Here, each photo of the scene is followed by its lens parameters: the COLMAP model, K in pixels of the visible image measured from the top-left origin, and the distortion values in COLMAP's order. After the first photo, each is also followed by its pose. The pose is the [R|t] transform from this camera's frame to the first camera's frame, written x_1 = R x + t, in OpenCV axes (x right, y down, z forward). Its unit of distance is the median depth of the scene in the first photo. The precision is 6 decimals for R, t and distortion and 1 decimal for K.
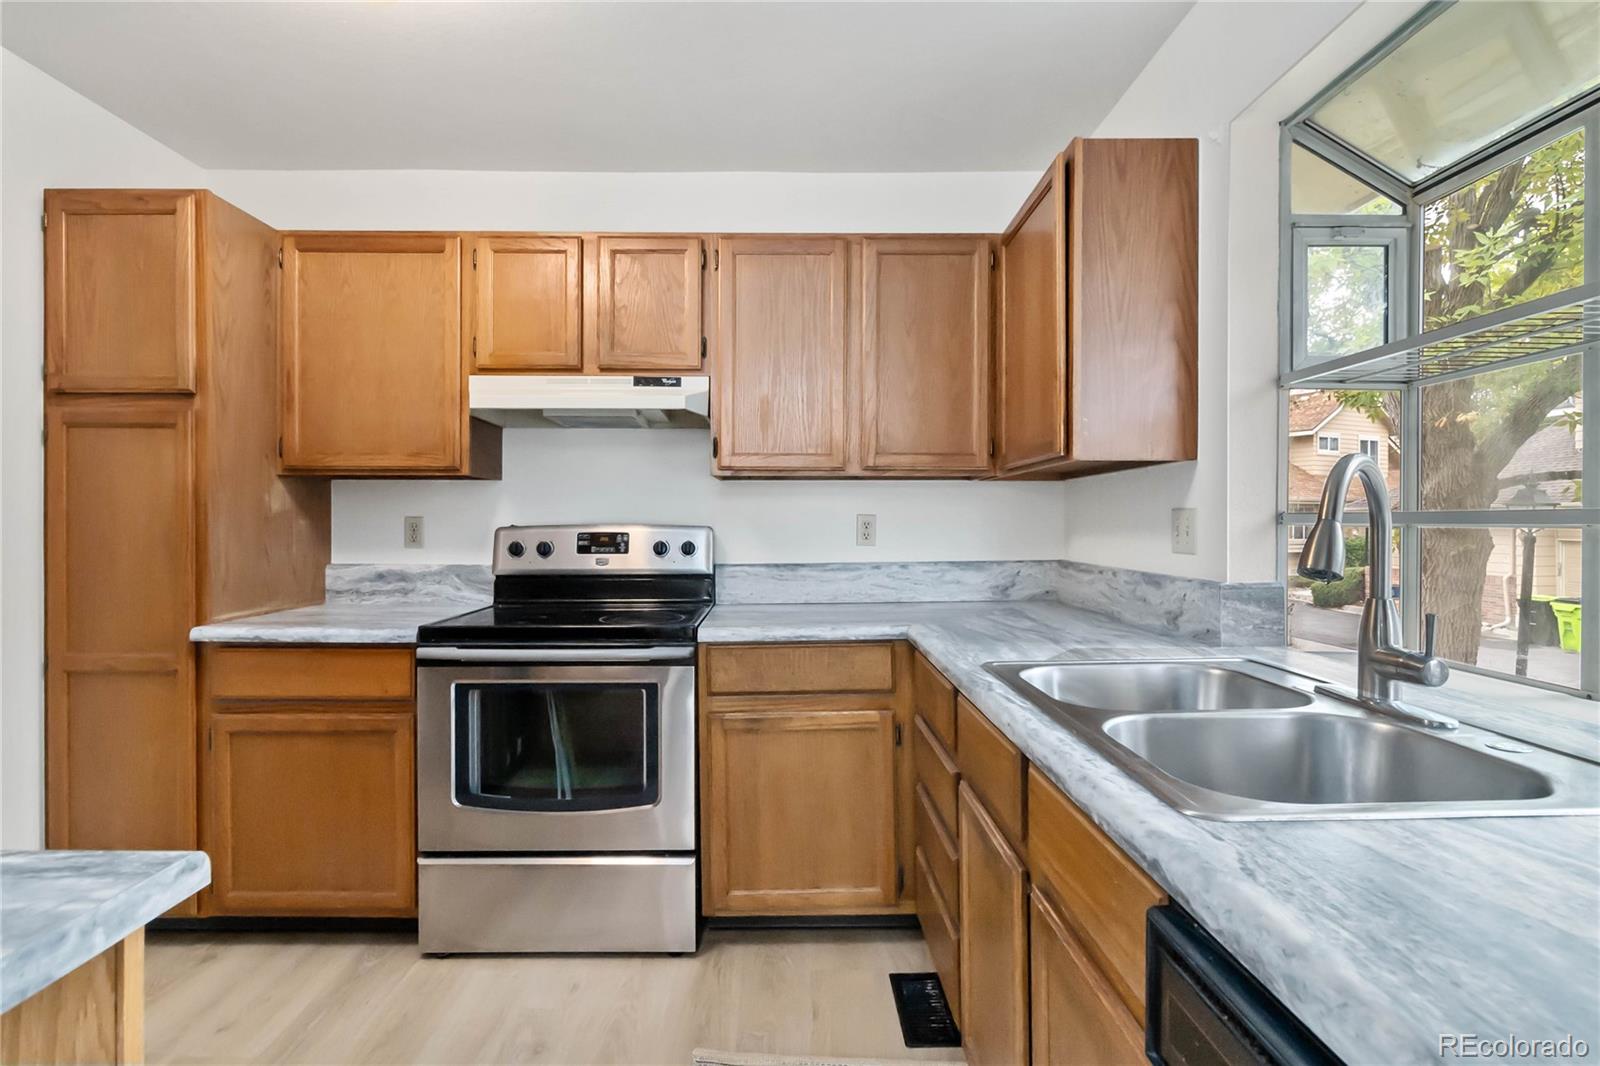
lens RADIAL K [[756.8, 0, 800.0], [0, 756.8, 533.0], [0, 0, 1]] dist [0.002722, 0.000181]
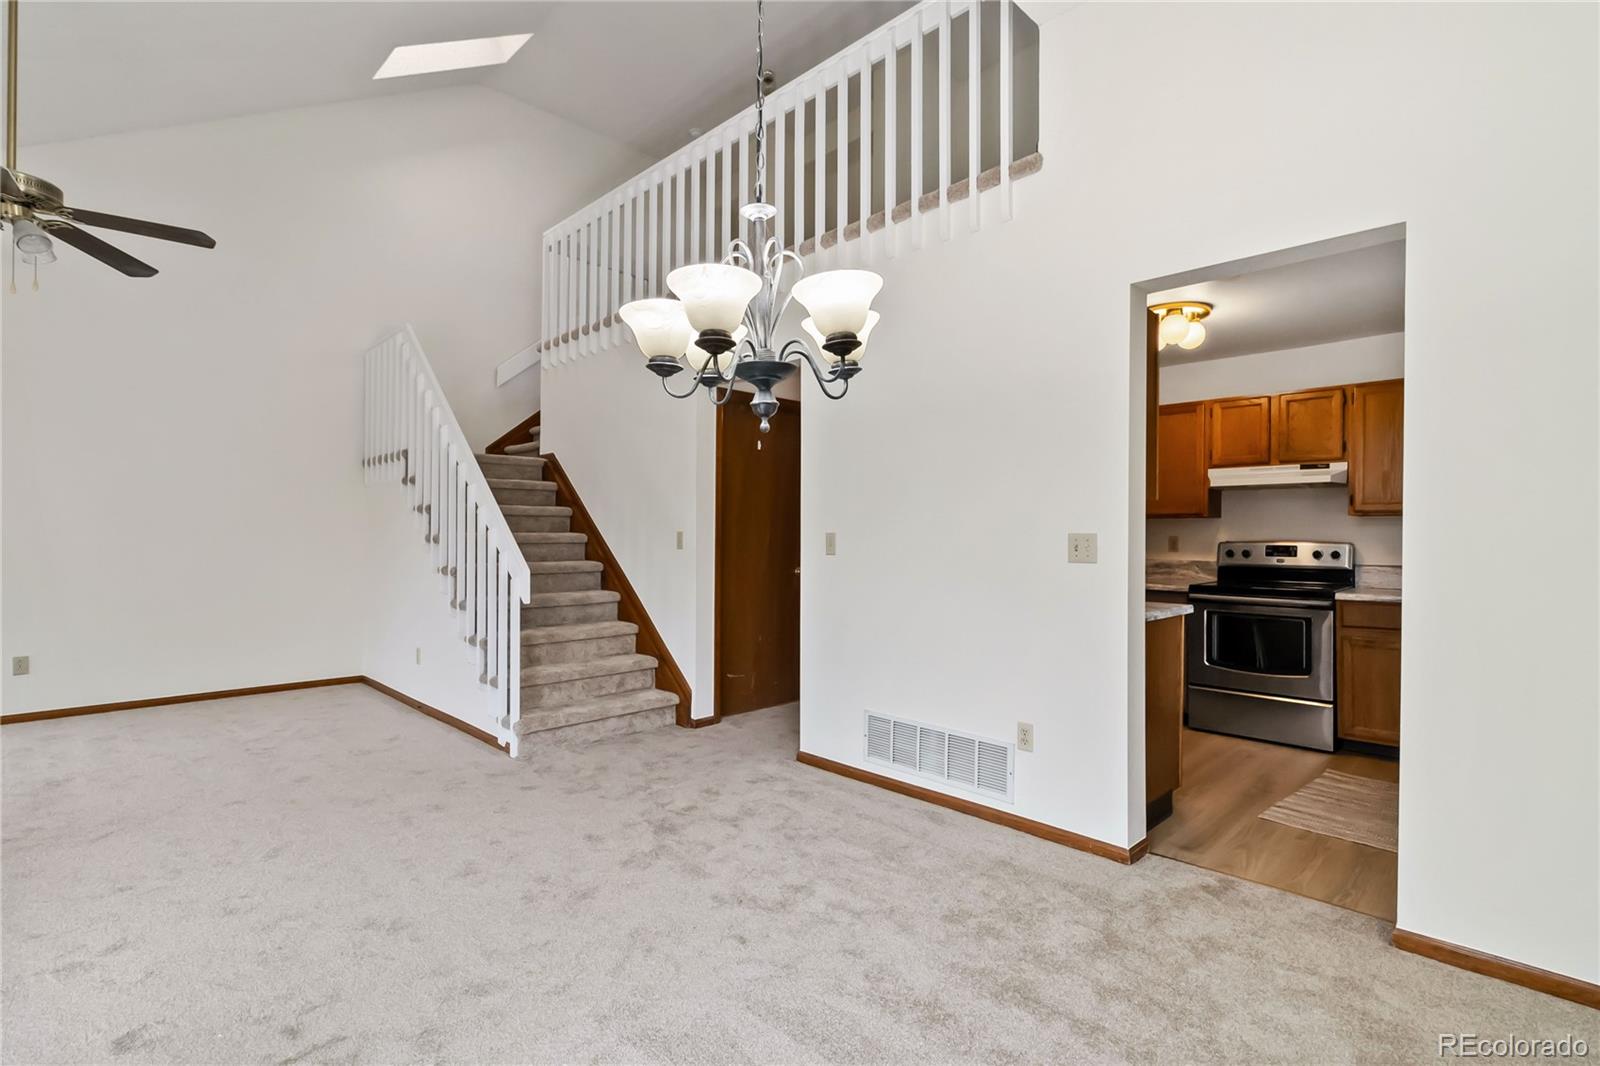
lens RADIAL K [[753.6, 0, 800.0], [0, 753.6, 533.0], [0, 0, 1]] dist [0.001596, 0.000292]
pose [[0.684732, 0.000706, -0.728795, 0.307999], [-0.014243, 0.999822, -0.012414, 0.009524], [0.728656, 0.018880, 0.684619, -1.240452]]
